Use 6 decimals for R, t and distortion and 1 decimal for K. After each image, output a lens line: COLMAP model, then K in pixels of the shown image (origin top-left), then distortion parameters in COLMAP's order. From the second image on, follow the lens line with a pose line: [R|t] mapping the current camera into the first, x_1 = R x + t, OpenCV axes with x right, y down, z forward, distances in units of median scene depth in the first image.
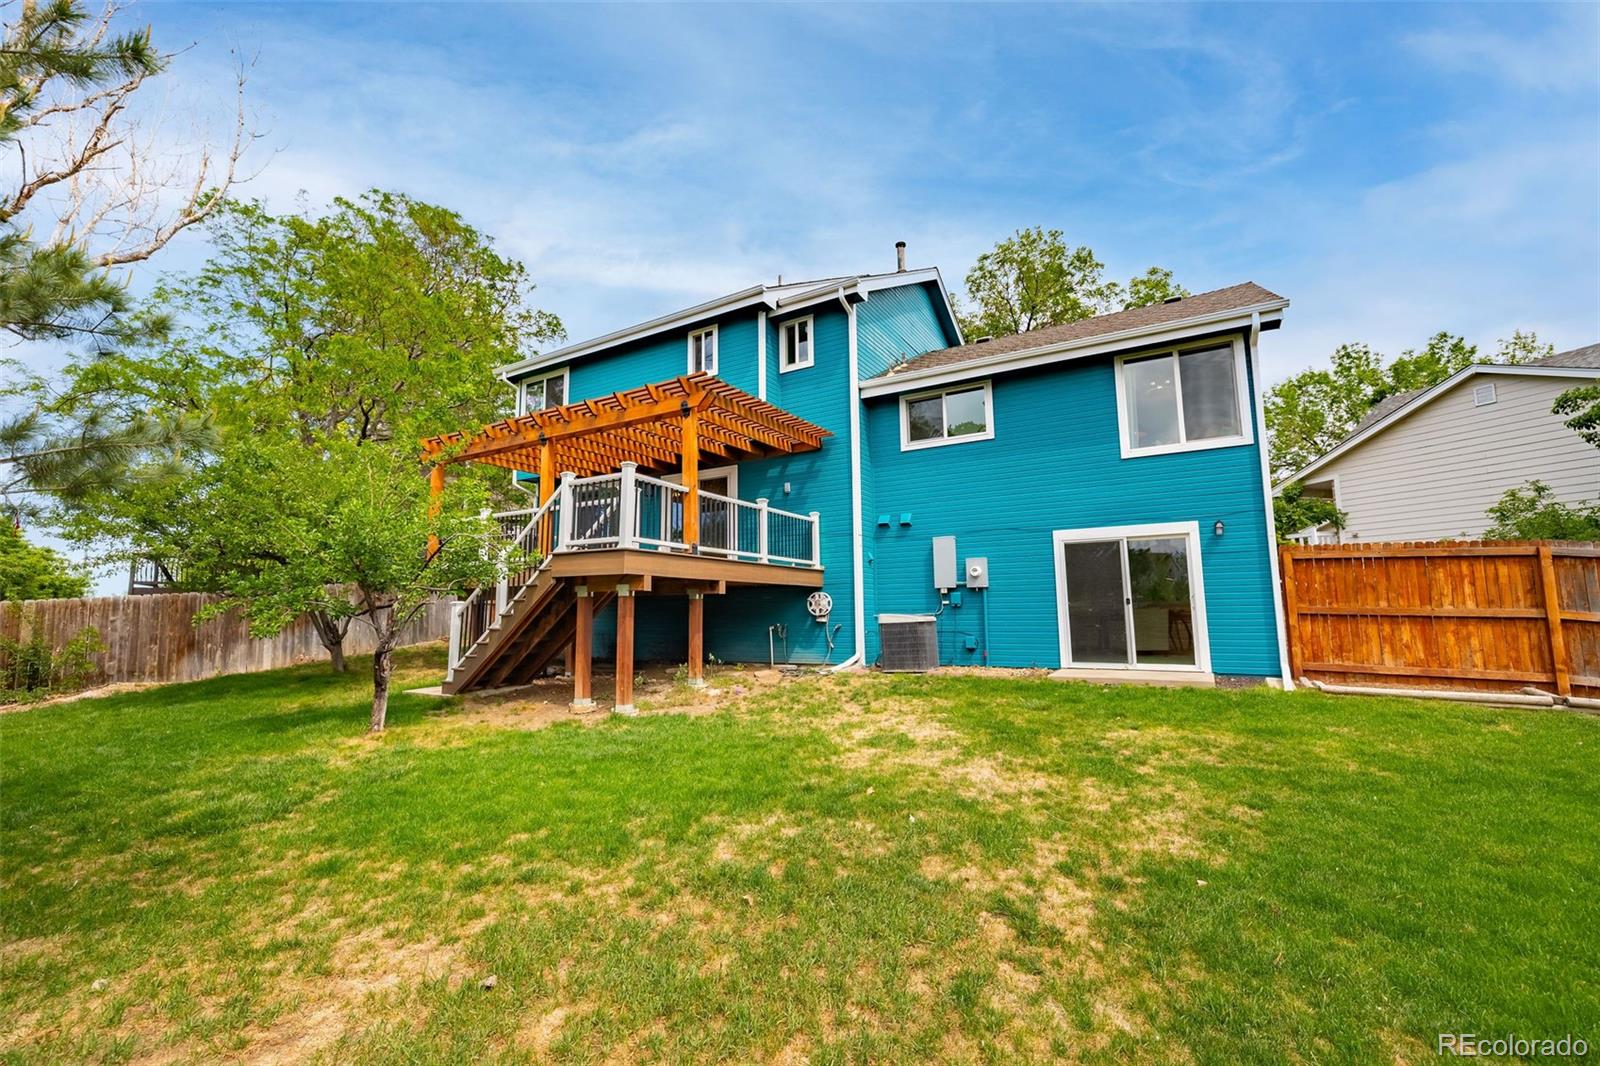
lens RADIAL K [[680.5, 0, 791.6], [0, 680.5, 528.6], [0, 0, 1]] dist [-0.000716, -0.000117]
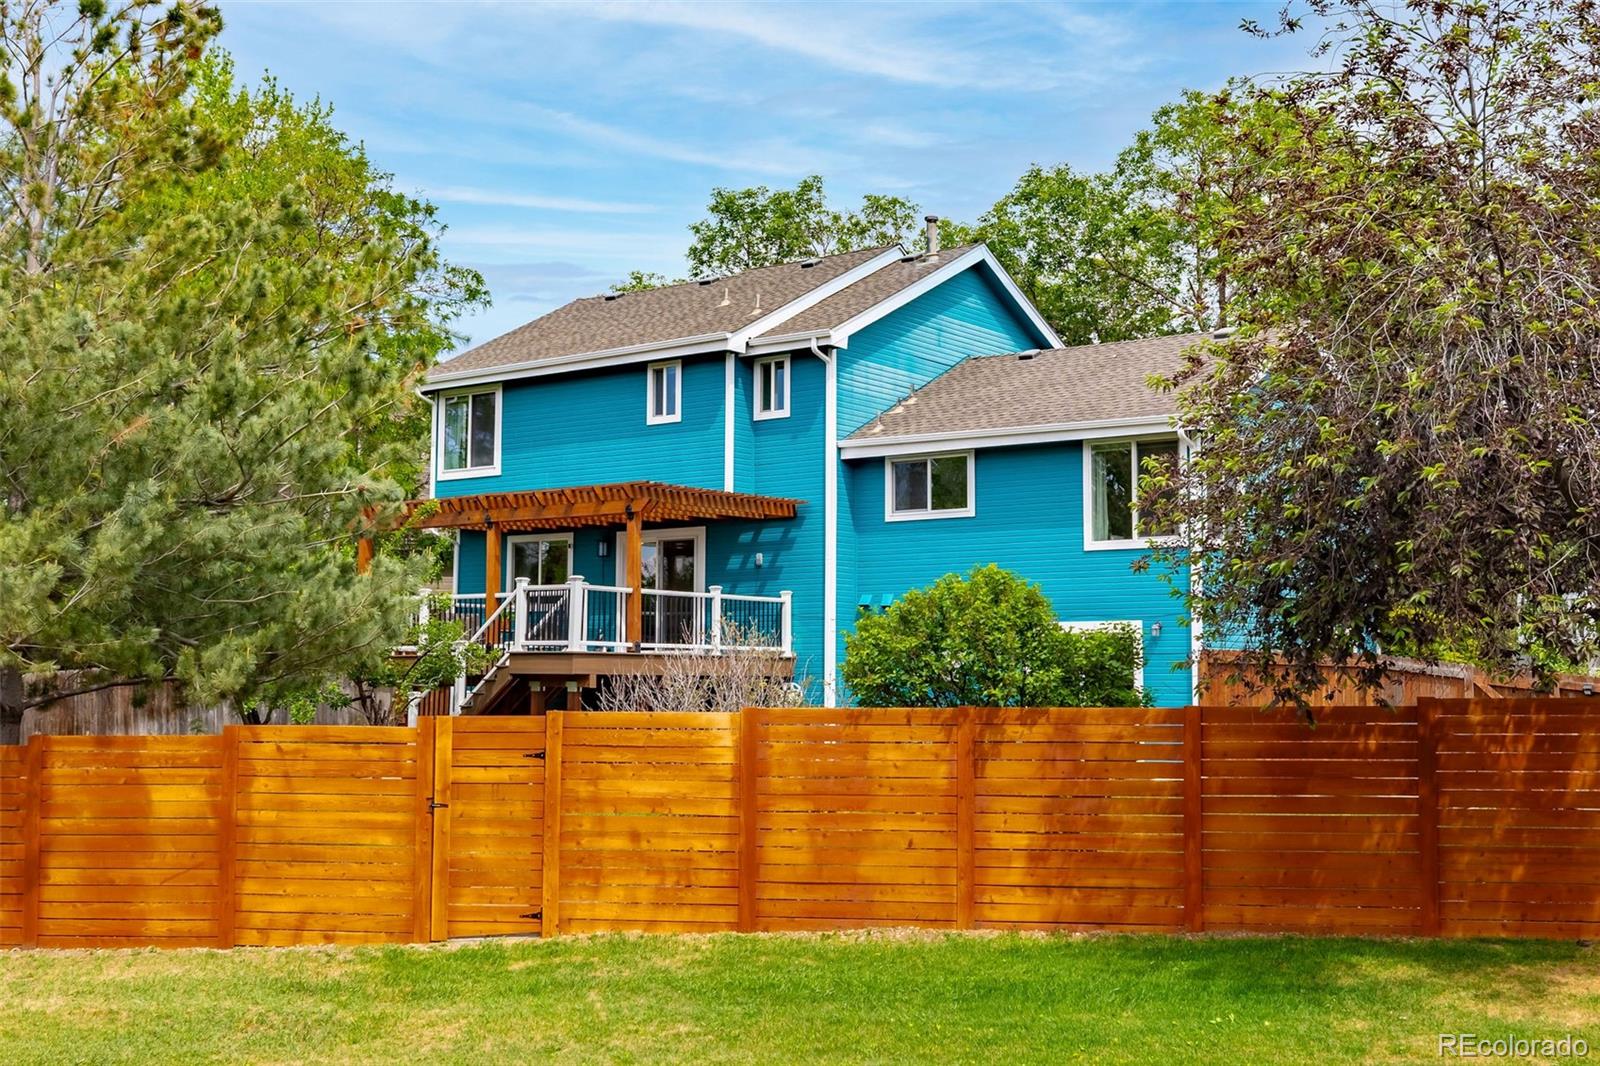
lens RADIAL K [[1558.1, 0, 800.0], [0, 1558.1, 533.0], [0, 0, 1]] dist [0.002883, 0.001861]
pose [[0.995637, 0.003700, -0.093233, 0.266672], [-0.001461, 0.999709, 0.024073, -0.164050], [0.093295, -0.023832, 0.995353, -1.107027]]
